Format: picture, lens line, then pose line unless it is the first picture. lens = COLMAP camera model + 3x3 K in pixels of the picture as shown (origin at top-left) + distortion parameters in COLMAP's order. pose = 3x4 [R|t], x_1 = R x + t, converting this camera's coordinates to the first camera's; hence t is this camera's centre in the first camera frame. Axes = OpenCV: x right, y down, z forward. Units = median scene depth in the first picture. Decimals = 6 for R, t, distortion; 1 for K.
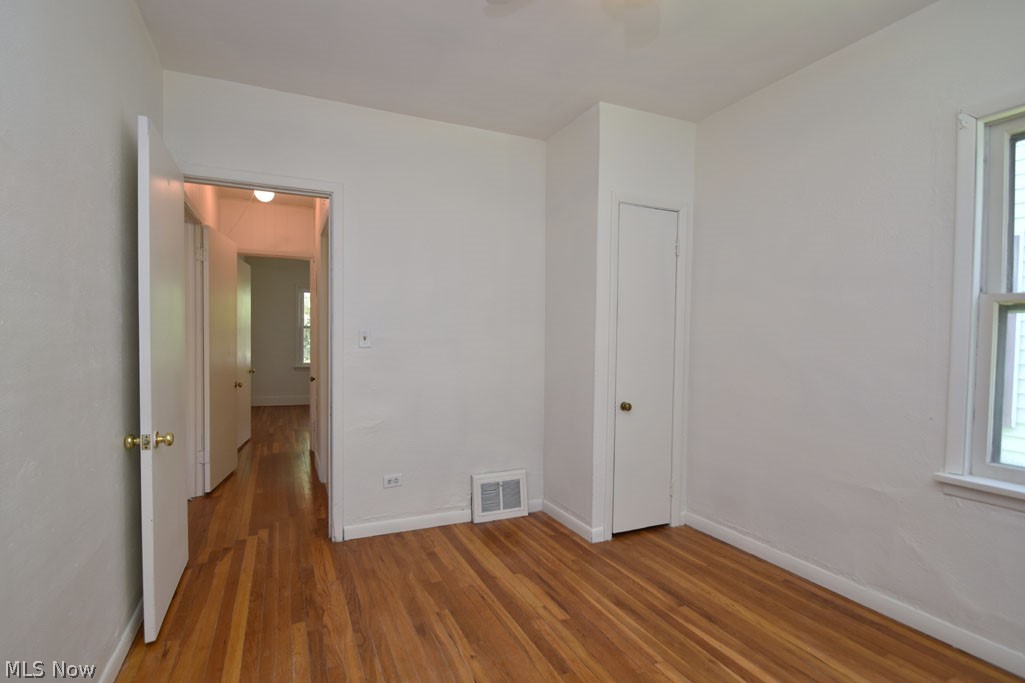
lens RADIAL K [[479.2, 0, 485.1], [0, 479.2, 345.0], [0, 0, 1]] dist [-0.001632, 0.000198]
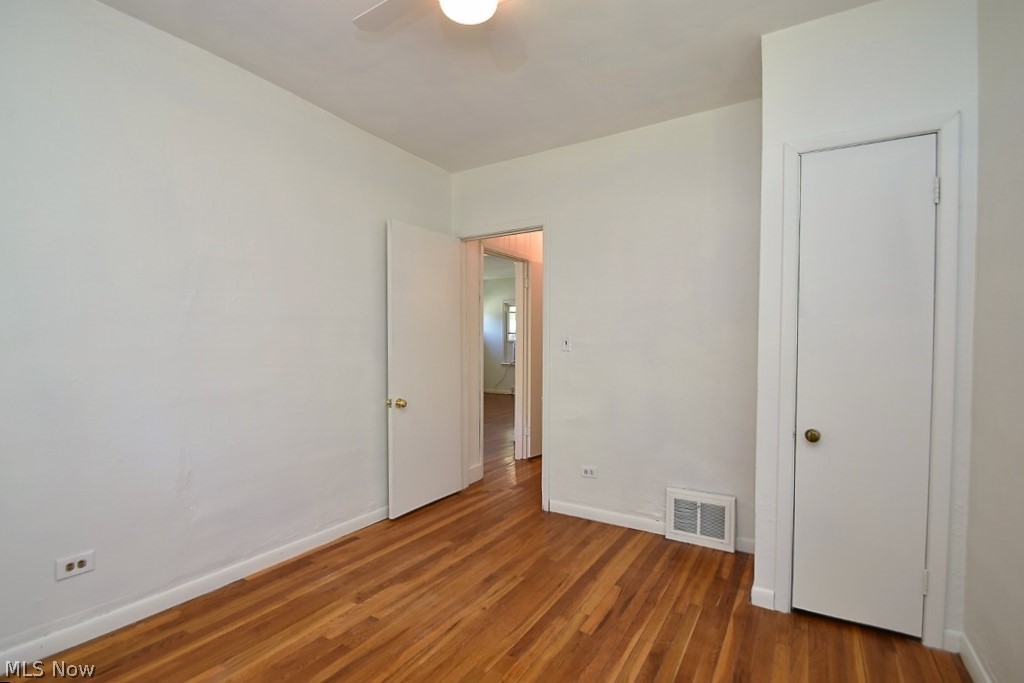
lens RADIAL K [[472.5, 0, 512.0], [0, 472.5, 341.5], [0, 0, 1]] dist [-0.000950, -0.000246]
pose [[0.576230, -0.009170, -0.817236, 0.650512], [-0.003945, 0.999894, -0.014001, -0.001285], [0.817278, 0.011292, 0.576133, 0.241946]]
